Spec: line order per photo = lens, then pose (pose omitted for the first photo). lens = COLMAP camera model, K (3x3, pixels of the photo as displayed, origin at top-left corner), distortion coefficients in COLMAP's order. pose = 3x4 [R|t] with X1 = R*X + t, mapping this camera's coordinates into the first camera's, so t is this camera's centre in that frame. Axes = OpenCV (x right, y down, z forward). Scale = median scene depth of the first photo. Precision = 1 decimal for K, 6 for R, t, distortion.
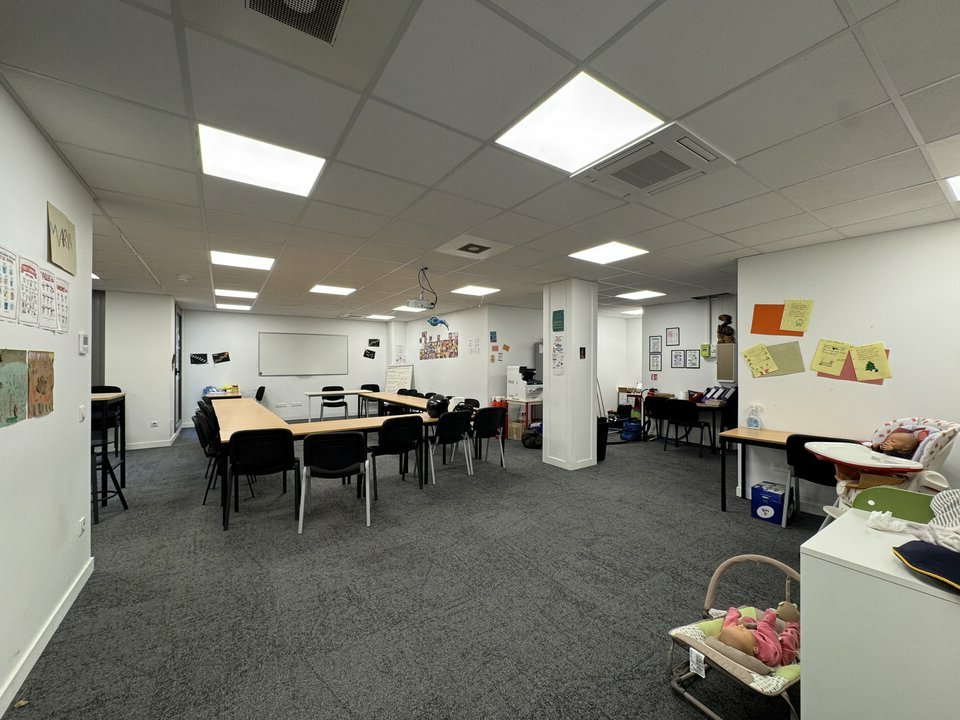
lens RADIAL K [[381.6, 0, 485.7], [0, 381.6, 359.3], [0, 0, 1]] dist [-0.000124, -0.000386]
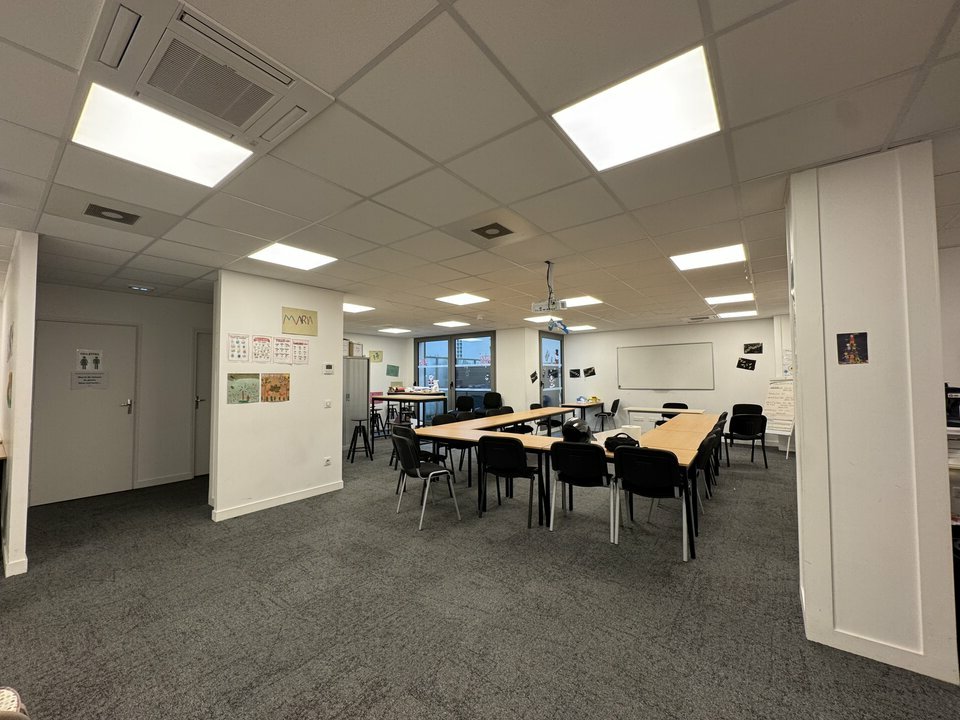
lens RADIAL K [[381.6, 0, 475.2], [0, 381.6, 359.1], [0, 0, 1]] dist [-0.000124, -0.000386]
pose [[0.306701, -0.048356, -0.950577, 0.367074], [0.015622, 0.998830, -0.045770, 0.004296], [0.951678, -0.000812, 0.307098, 0.382661]]
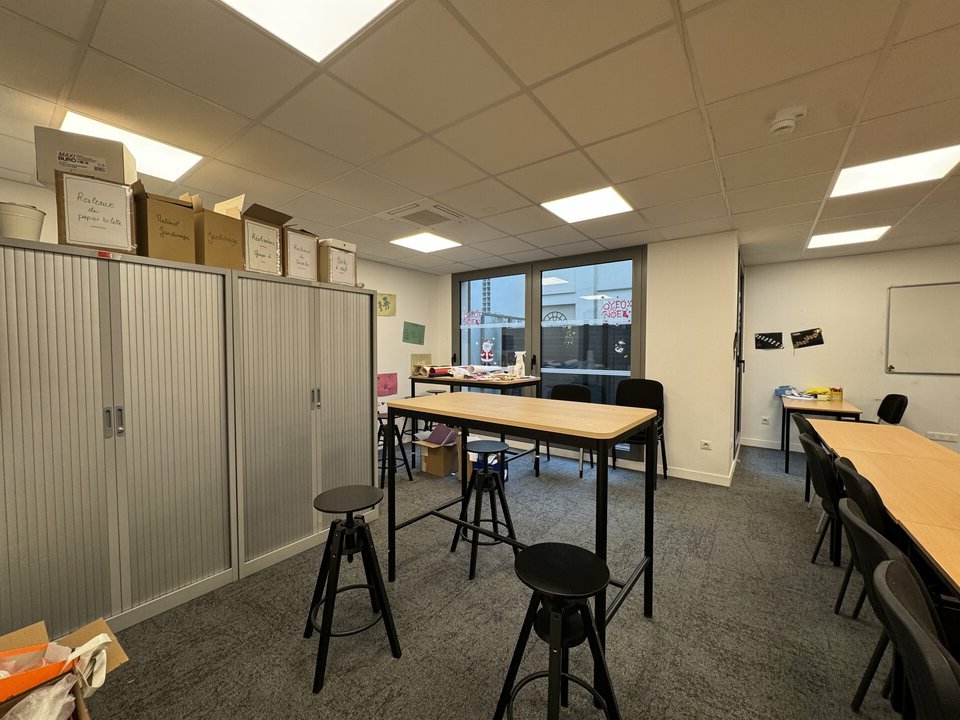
lens RADIAL K [[381.6, 0, 477.1], [0, 381.6, 358.7], [0, 0, 1]] dist [-0.000124, -0.000386]
pose [[0.323713, 0.023051, -0.945875, -0.366526], [0.007335, 0.999612, 0.026870, 0.008780], [0.946127, -0.015636, 0.323418, 0.400895]]
